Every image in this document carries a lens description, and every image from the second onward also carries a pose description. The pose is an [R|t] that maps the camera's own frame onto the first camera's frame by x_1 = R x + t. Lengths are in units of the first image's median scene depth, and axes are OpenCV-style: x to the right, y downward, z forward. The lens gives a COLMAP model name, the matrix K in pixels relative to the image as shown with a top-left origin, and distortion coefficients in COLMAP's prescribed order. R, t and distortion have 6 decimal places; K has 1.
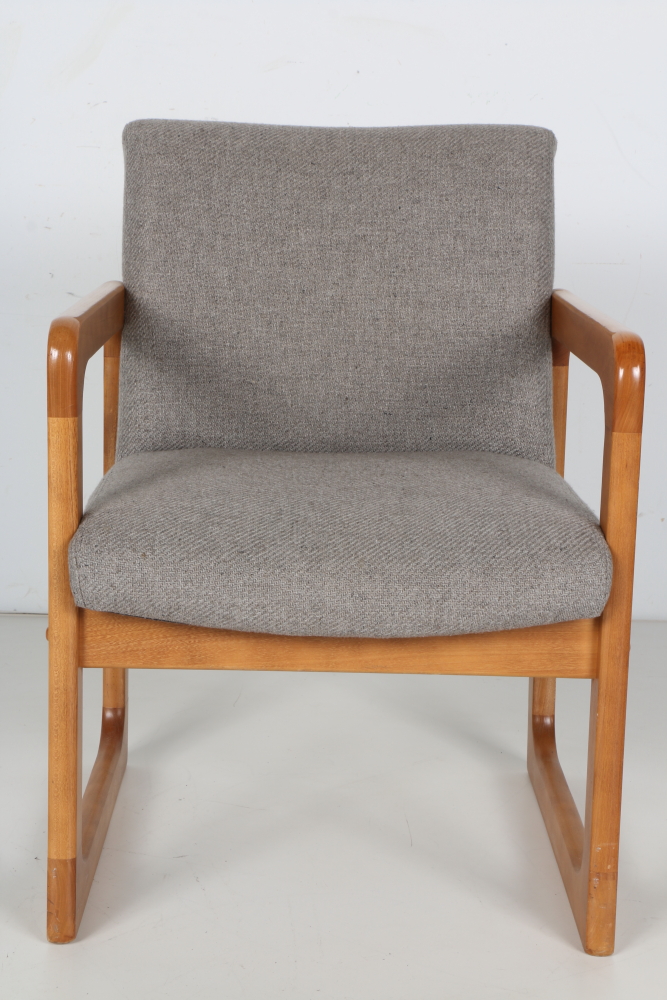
lens RADIAL K [[1838.7, 0, 325.2], [0, 1838.7, 503.9], [0, 0, 1]] dist [0.212467, 0.000000]
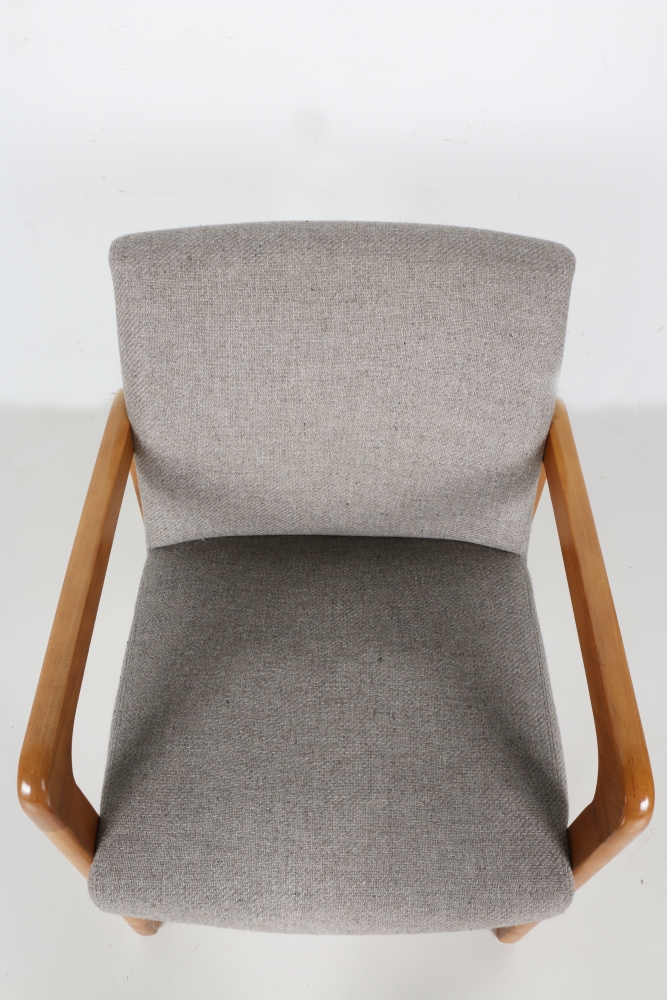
lens RADIAL K [[807.7, 0, 333.6], [0, 807.7, 504.8], [0, 0, 1]] dist [-0.132935, 0.018897]
pose [[0.999723, 0.011786, -0.020372, 0.013425], [0.003906, 0.770484, 0.637447, -0.363341], [0.023209, -0.637350, 0.770225, 0.636804]]
